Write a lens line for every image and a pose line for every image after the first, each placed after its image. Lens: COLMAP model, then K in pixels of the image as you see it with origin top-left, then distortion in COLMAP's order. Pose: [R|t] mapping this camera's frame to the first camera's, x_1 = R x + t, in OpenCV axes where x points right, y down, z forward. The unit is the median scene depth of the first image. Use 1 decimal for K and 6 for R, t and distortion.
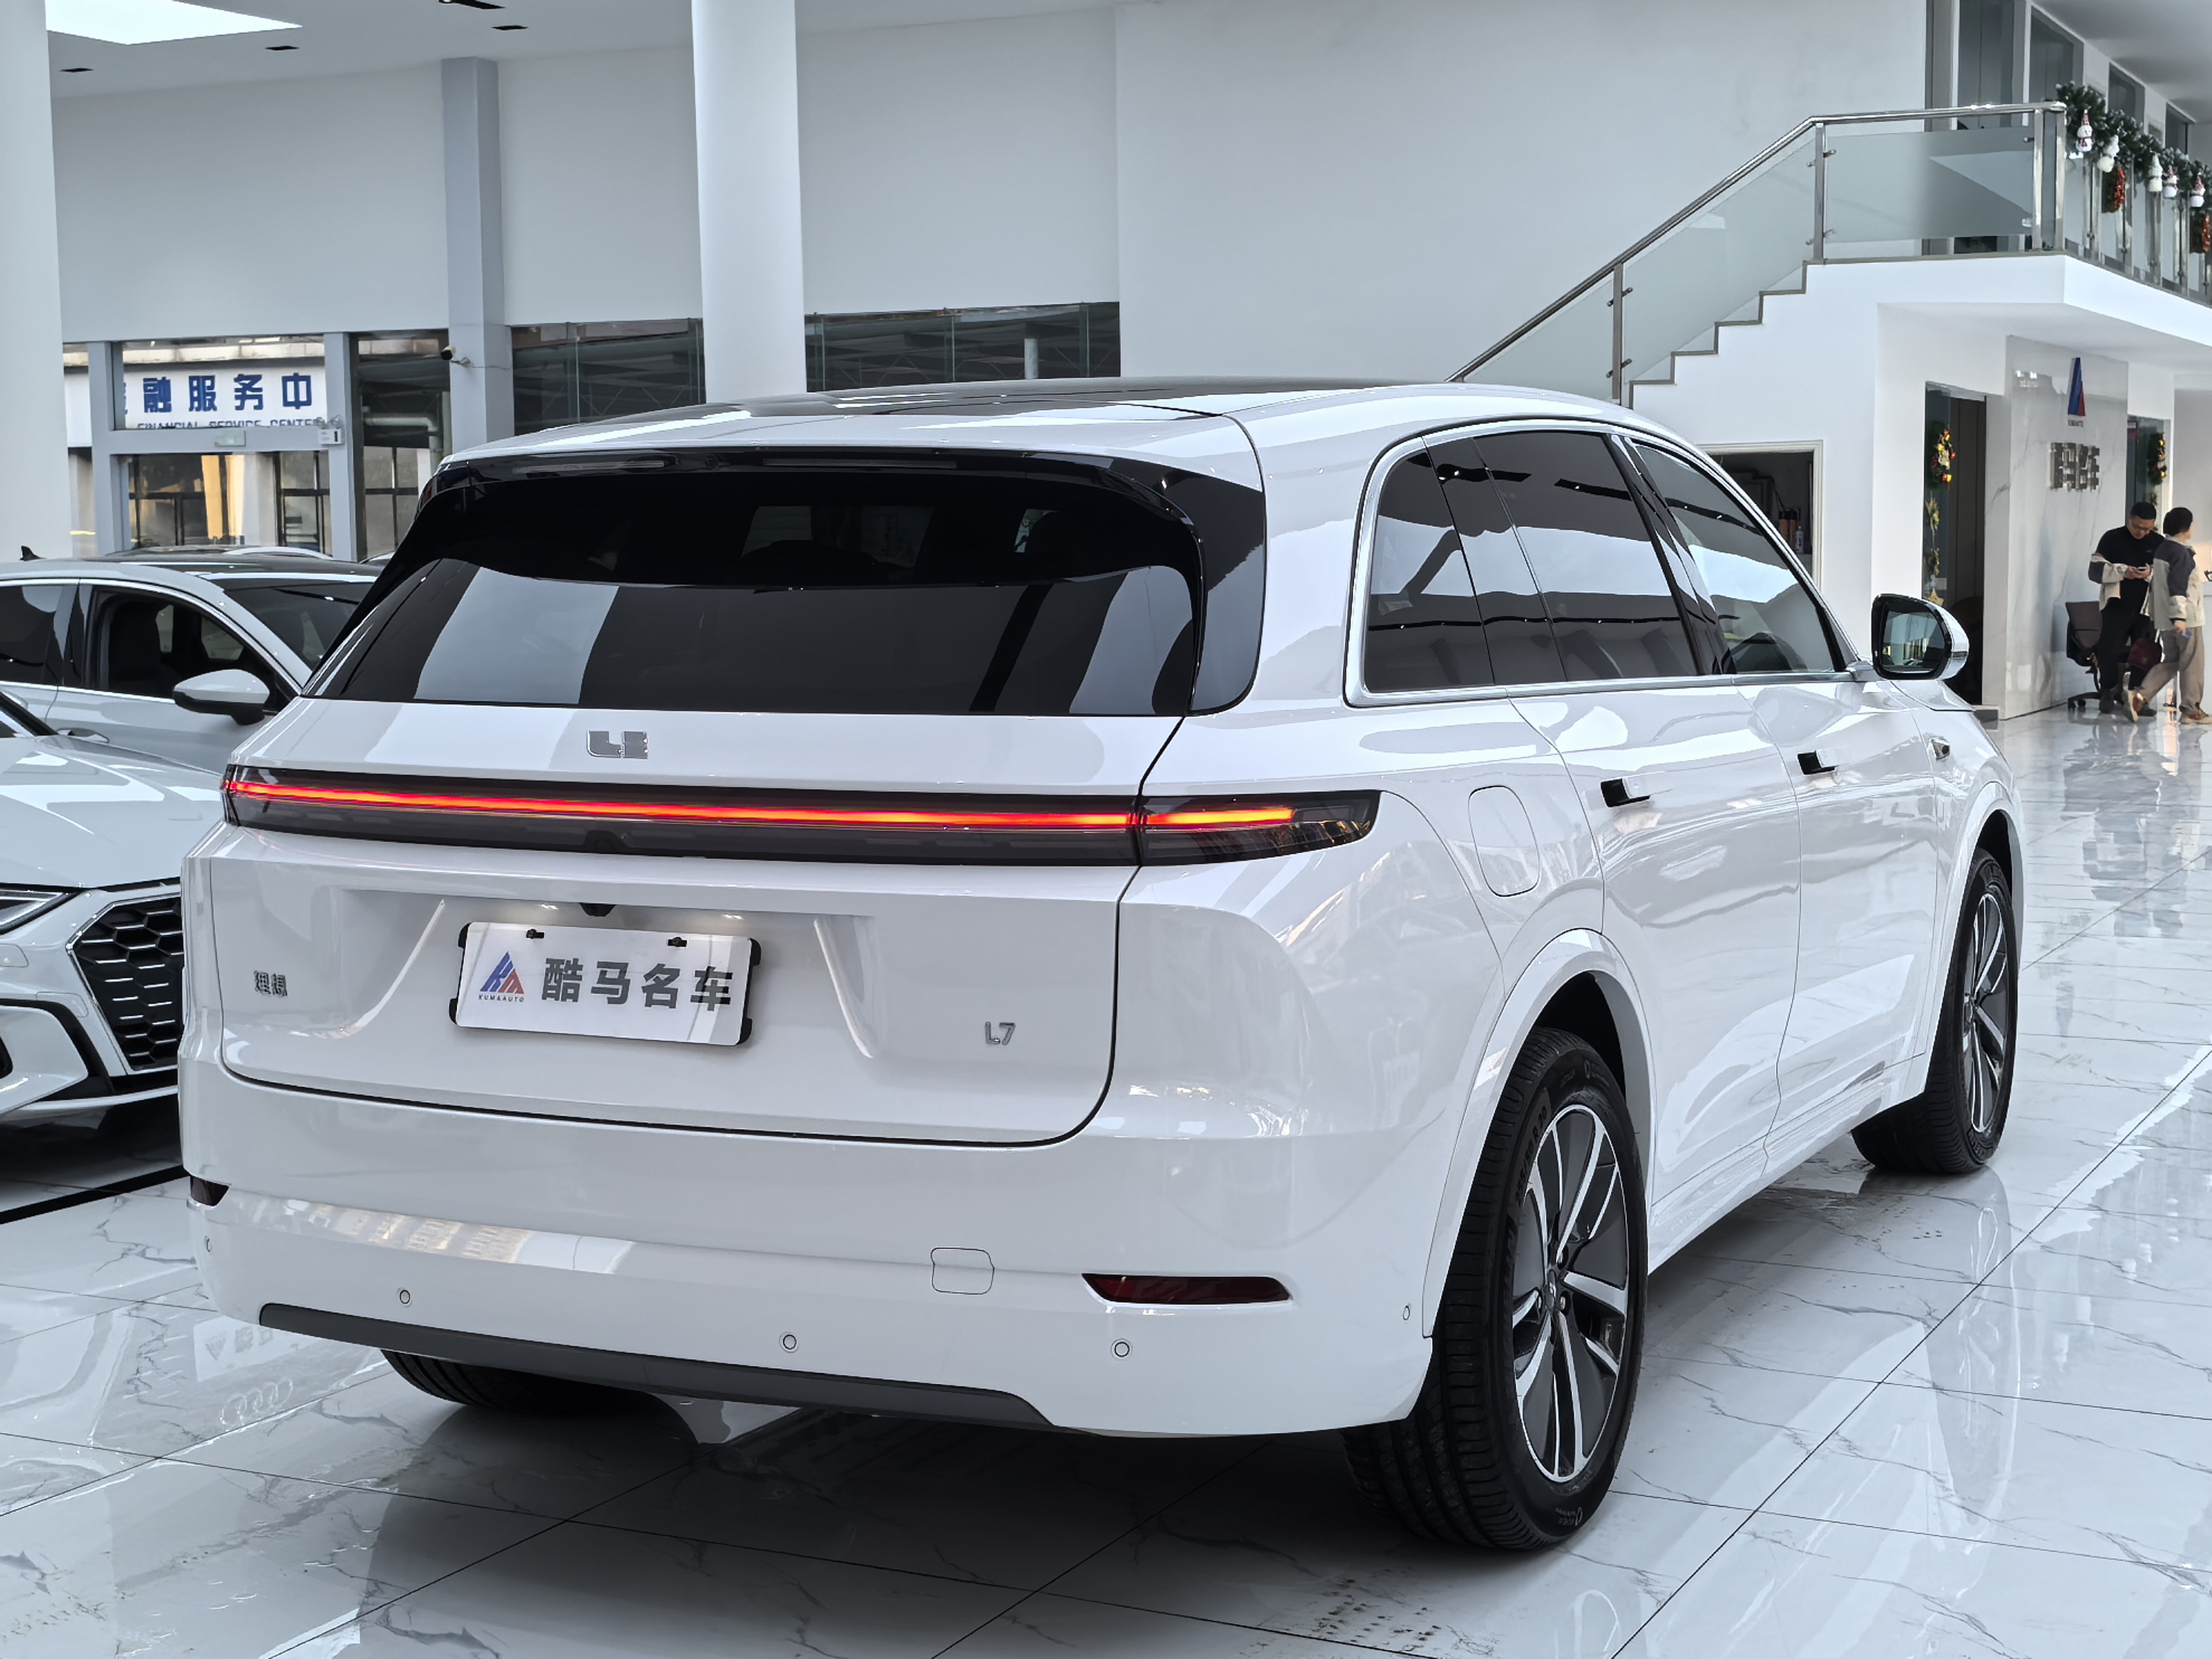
lens RADIAL K [[3056.7, 0, 1120.7], [0, 3056.7, 826.2], [0, 0, 1]] dist [0.116225, -0.443408]
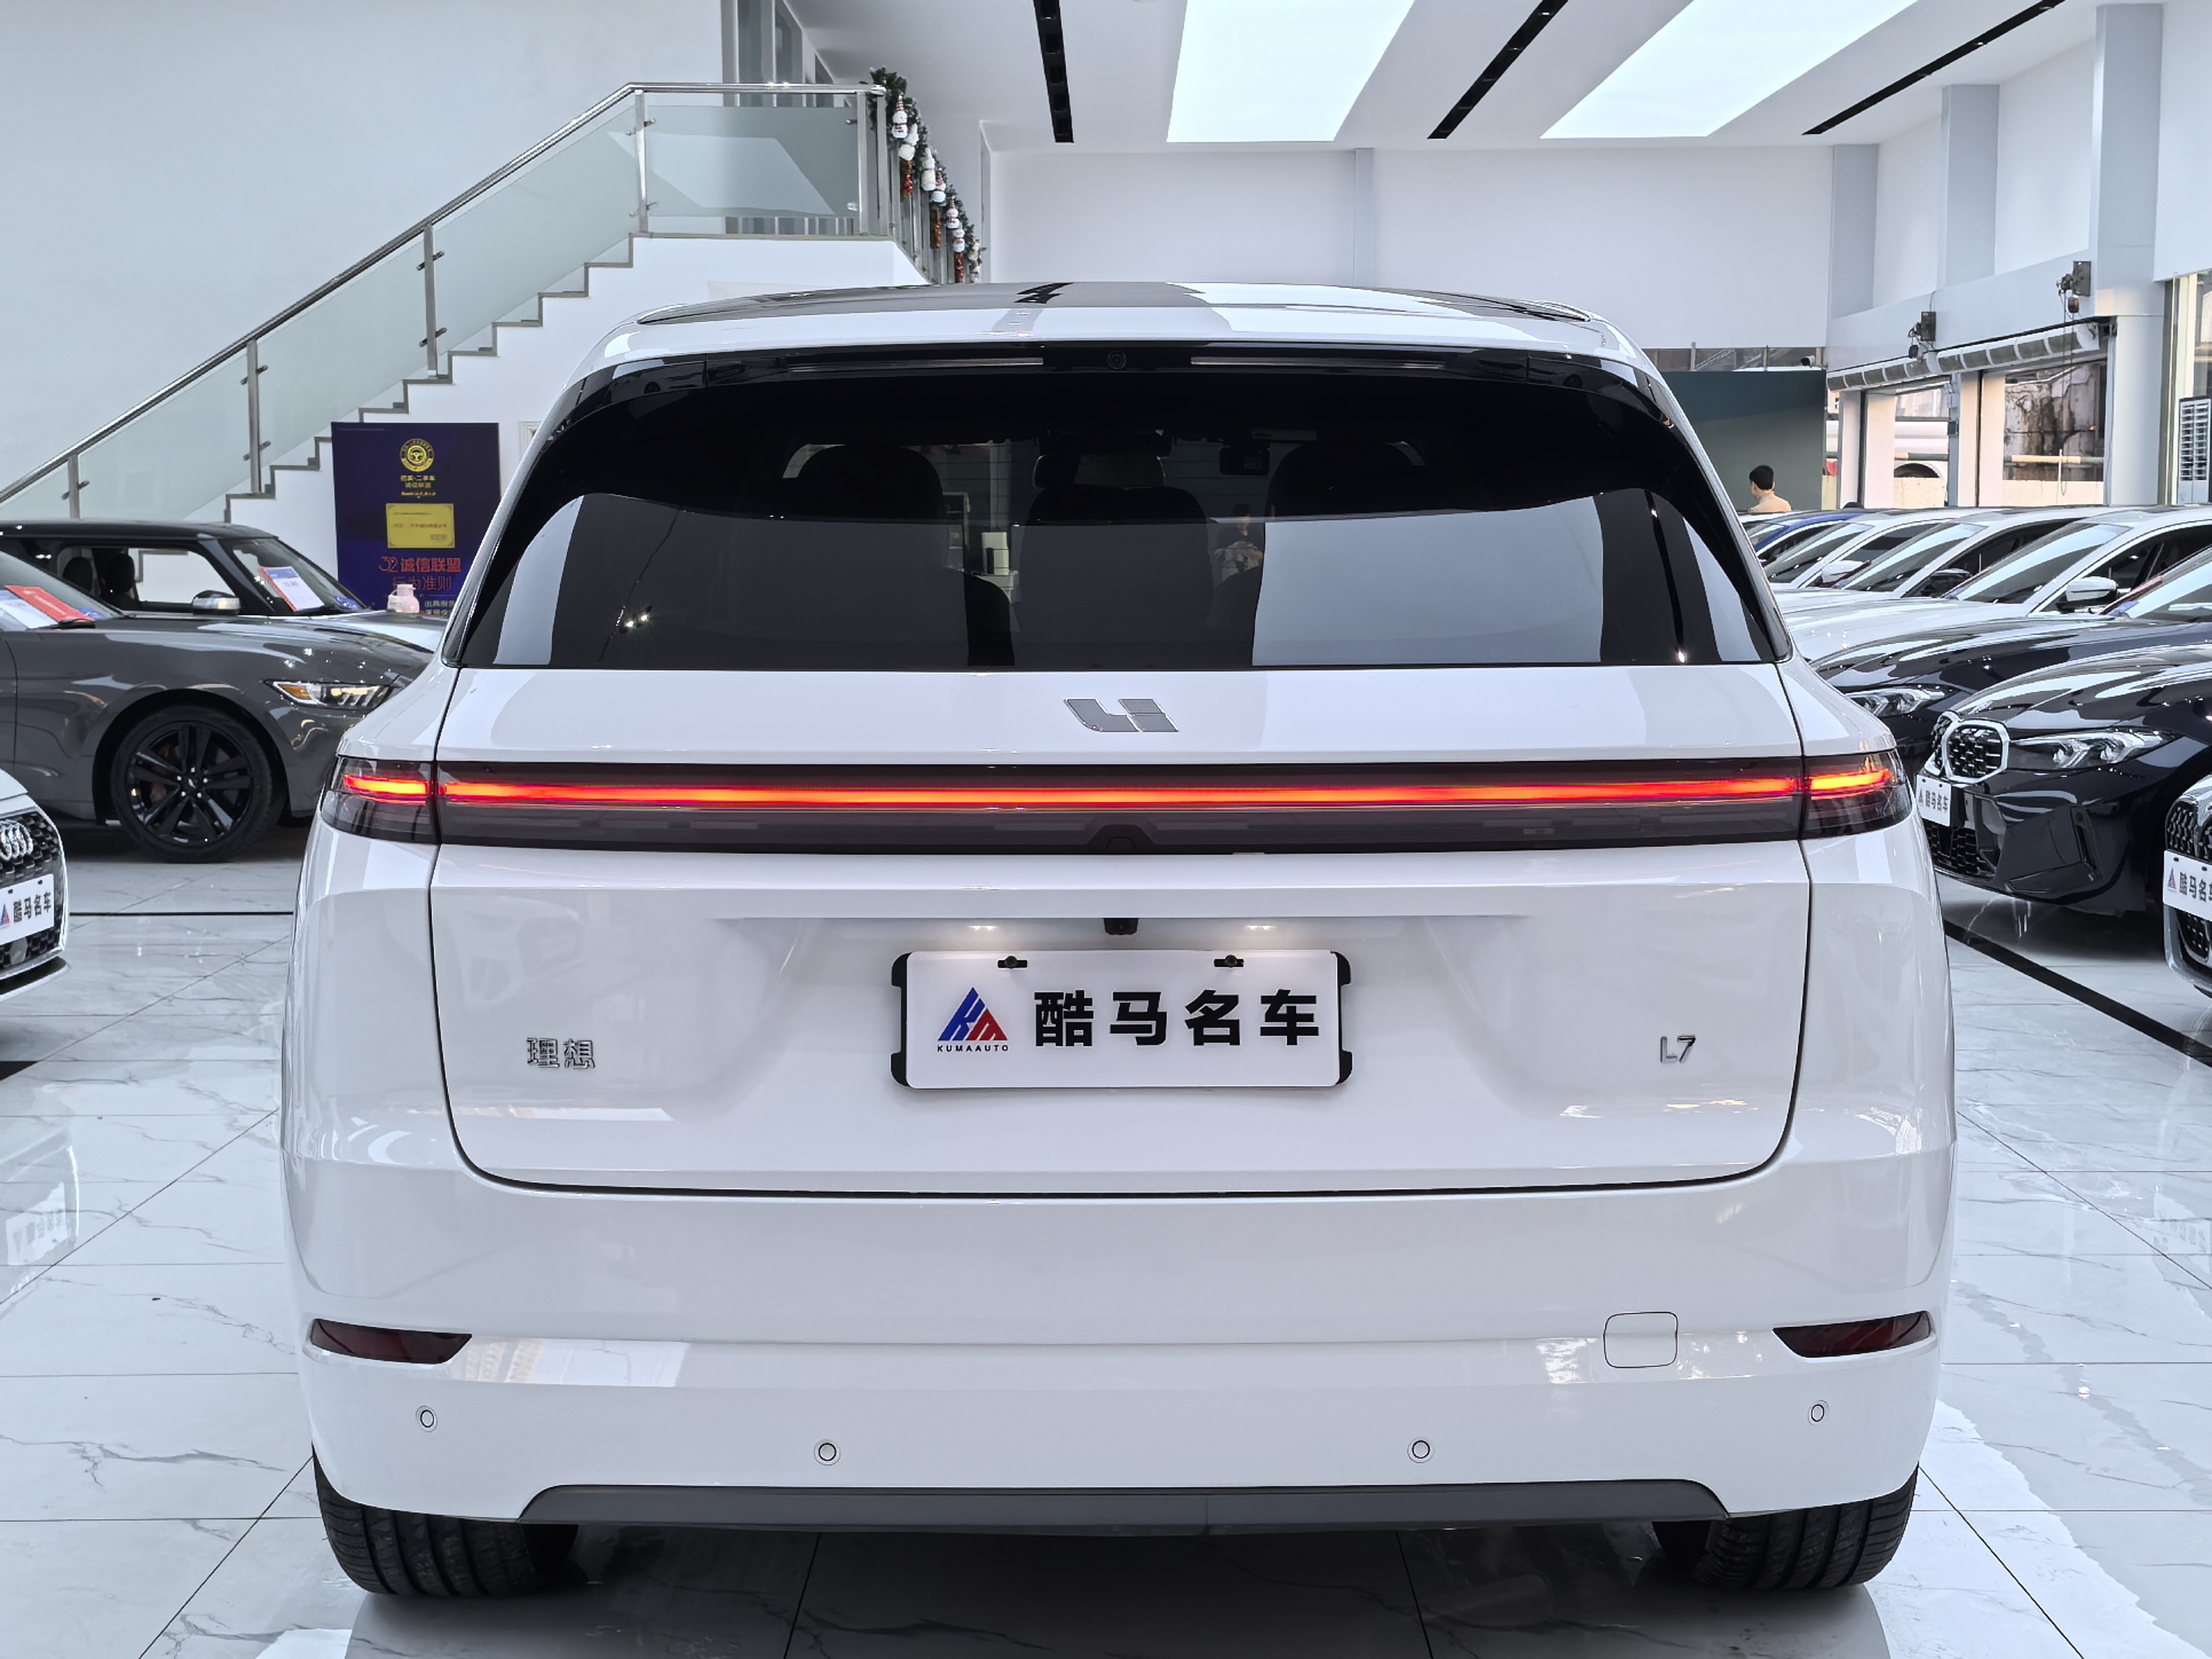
lens RADIAL K [[3117.1, 0, 1106.0], [0, 3117.1, 829.5], [0, 0, 1]] dist [0.224369, -0.563427]
pose [[0.901794, -0.037558, 0.430531, -0.513102], [0.036750, 0.999272, 0.010195, -0.005709], [-0.430600, 0.006629, 0.902518, 0.280008]]
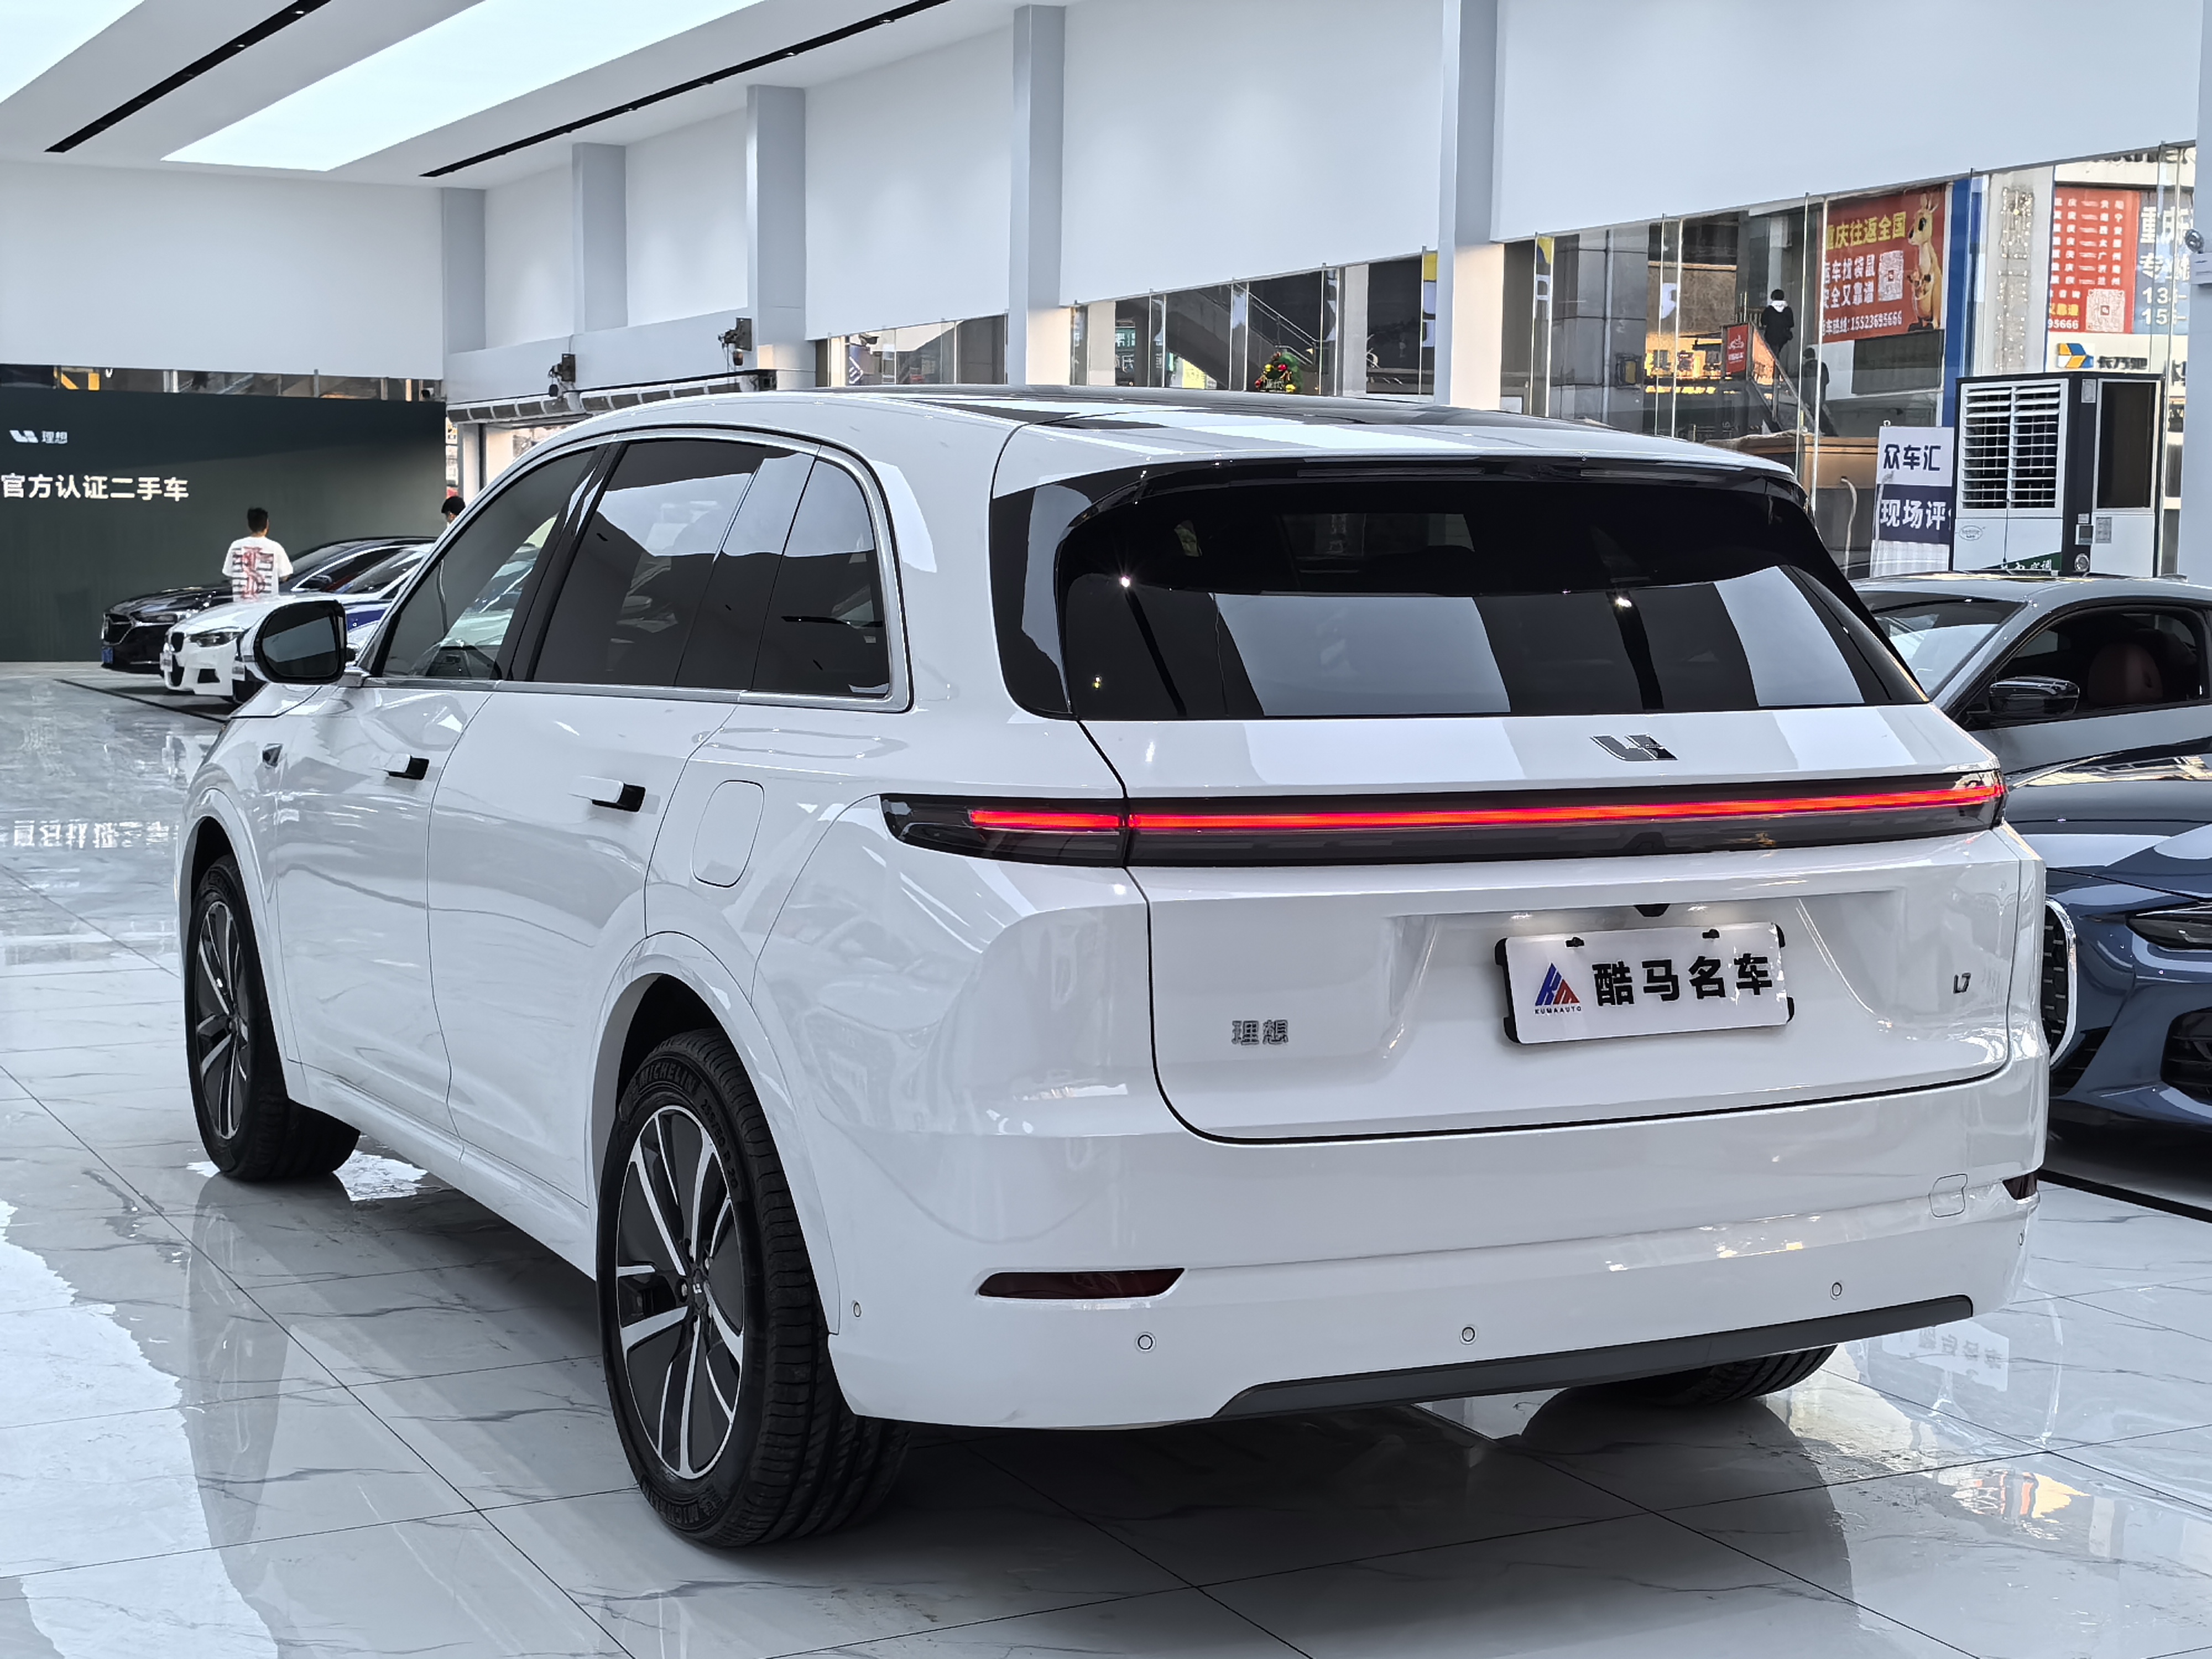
lens RADIAL K [[3056.7, 0, 1120.7], [0, 3056.7, 826.2], [0, 0, 1]] dist [0.116225, -0.443408]
pose [[0.610839, -0.057499, 0.789664, -1.076399], [0.059076, 0.997889, 0.026963, -0.038460], [-0.789548, 0.030181, 0.612947, 0.509704]]
